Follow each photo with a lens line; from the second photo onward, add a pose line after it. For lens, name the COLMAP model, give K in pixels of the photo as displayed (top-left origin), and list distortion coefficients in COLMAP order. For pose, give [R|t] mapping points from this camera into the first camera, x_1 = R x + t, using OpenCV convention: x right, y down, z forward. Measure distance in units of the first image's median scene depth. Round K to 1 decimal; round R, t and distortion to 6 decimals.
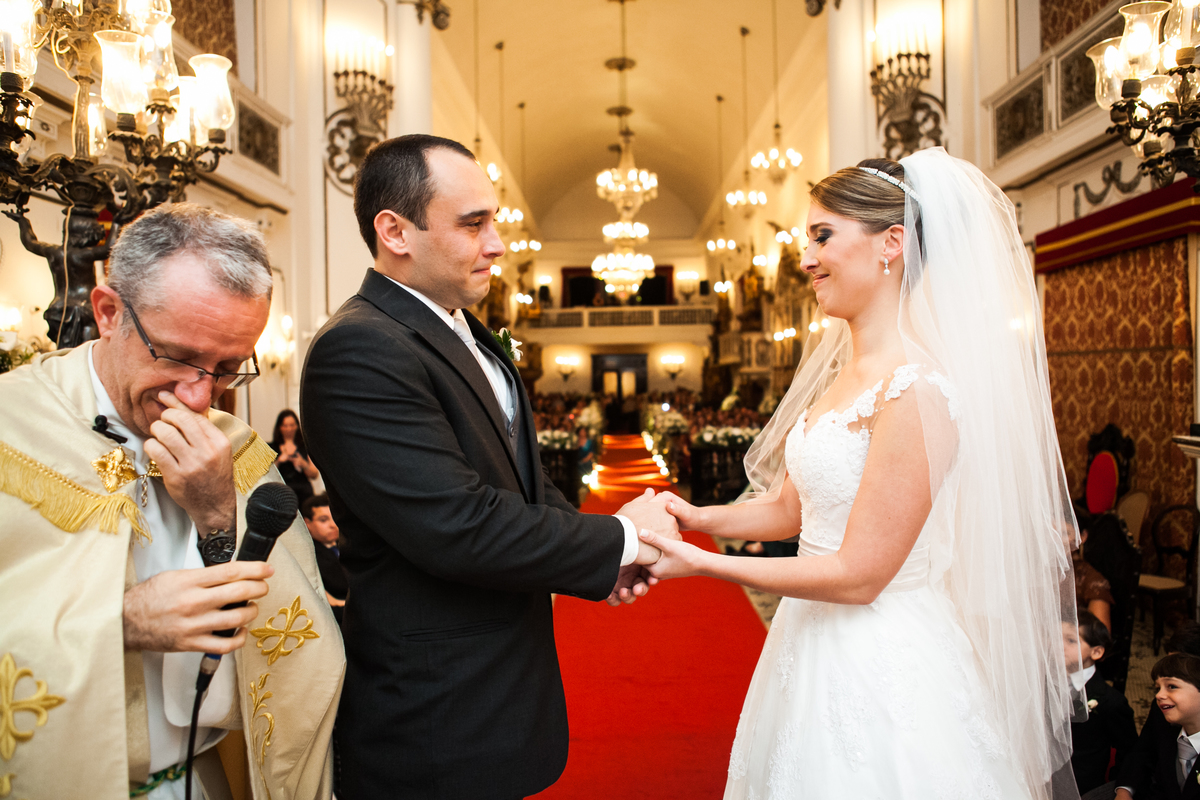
lens RADIAL K [[809.1, 0, 600.0], [0, 809.1, 400.0], [0, 0, 1]] dist [-0.074134, 0.002543]
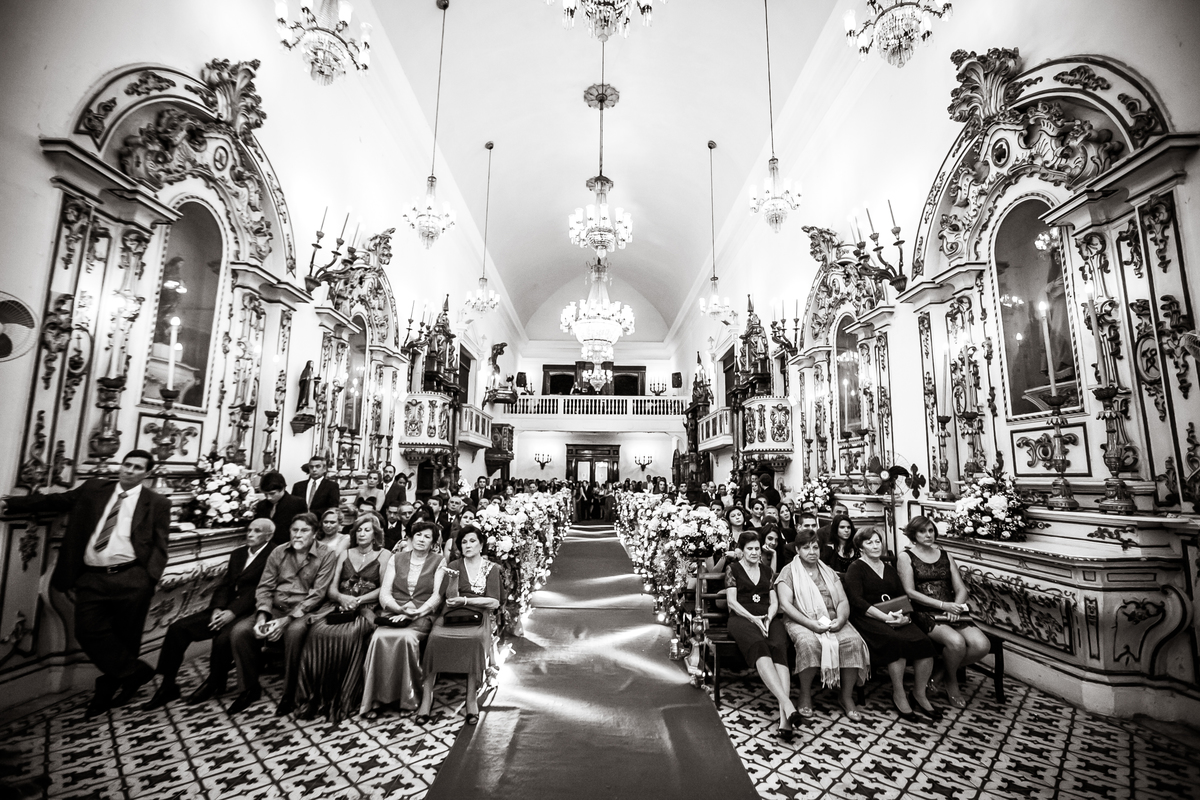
lens RADIAL K [[533.9, 0, 600.0], [0, 533.9, 400.0], [0, 0, 1]] dist [-0.035019, 0.000451]
pose [[0.999096, 0.034935, 0.024222, 0.050764], [-0.030280, 0.984748, -0.171331, 0.018606], [-0.029838, 0.170443, 0.984916, 1.127272]]
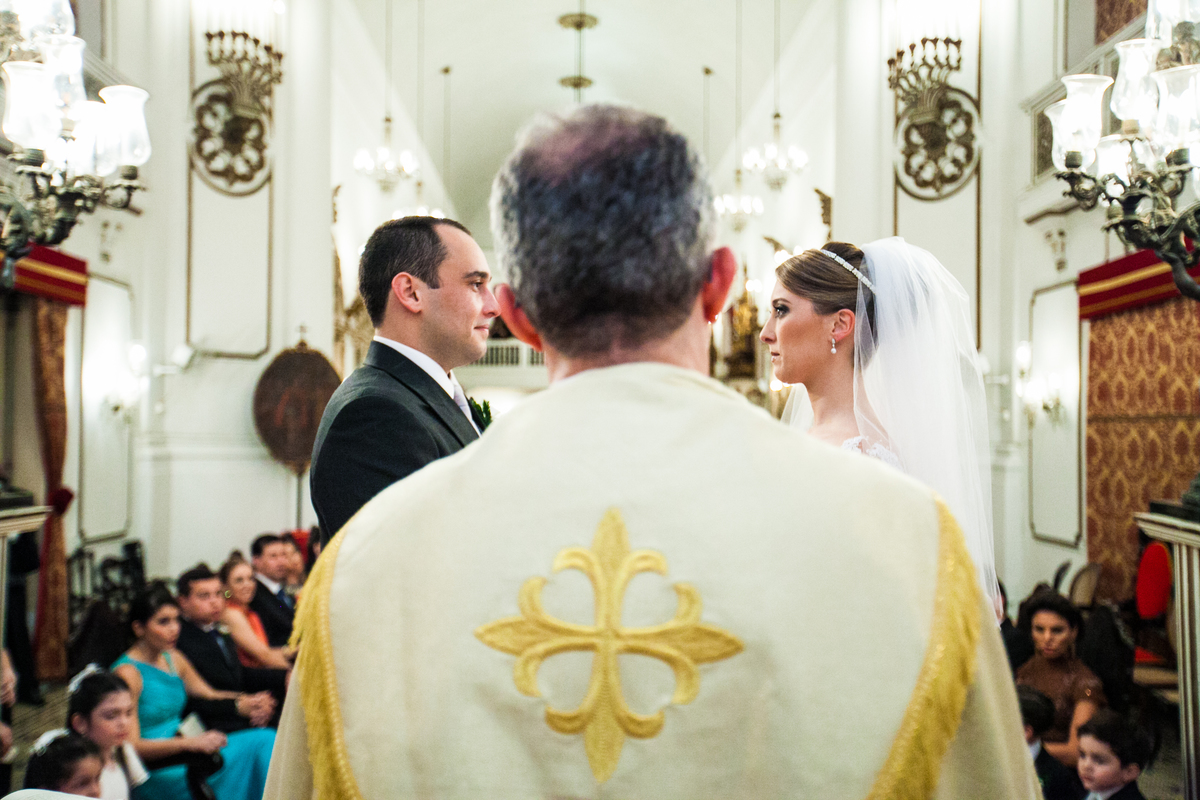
lens RADIAL K [[1111.4, 0, 600.0], [0, 1111.4, 400.0], [0, 0, 1]] dist [0.029611, 0.003282]
pose [[0.998384, 0.026068, 0.050493, 0.004134], [-0.023093, 0.998012, -0.058634, 0.000851], [-0.051921, 0.057373, 0.997002, -0.090556]]
